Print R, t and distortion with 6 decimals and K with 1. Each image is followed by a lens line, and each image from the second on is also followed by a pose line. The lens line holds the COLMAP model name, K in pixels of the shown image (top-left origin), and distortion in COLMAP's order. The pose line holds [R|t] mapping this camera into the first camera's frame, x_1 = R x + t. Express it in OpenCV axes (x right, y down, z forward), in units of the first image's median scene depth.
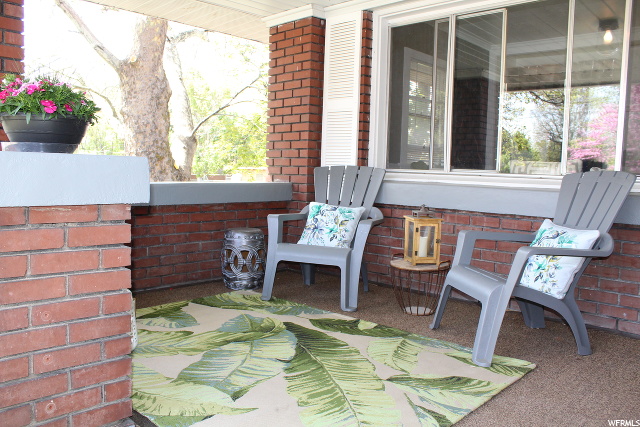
lens RADIAL K [[533.6, 0, 320.0], [0, 533.6, 213.5], [0, 0, 1]] dist [-0.169479, 0.150844]
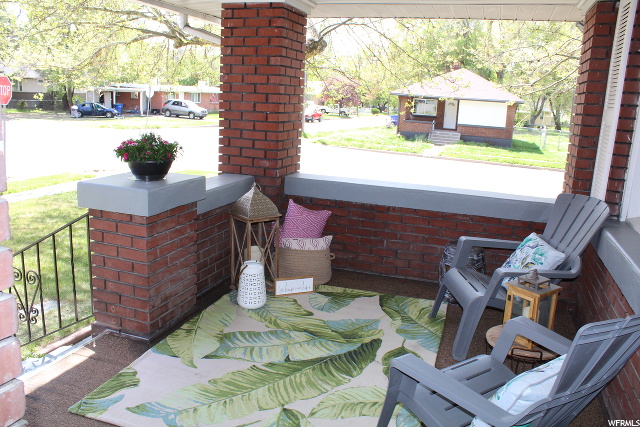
lens RADIAL K [[533.6, 0, 320.0], [0, 533.6, 213.5], [0, 0, 1]] dist [-0.169479, 0.150844]
pose [[0.422522, 0.189523, -0.886316, 0.852916], [-0.106944, 0.981487, 0.158891, -0.218807], [0.900021, 0.027651, 0.434968, 0.461486]]
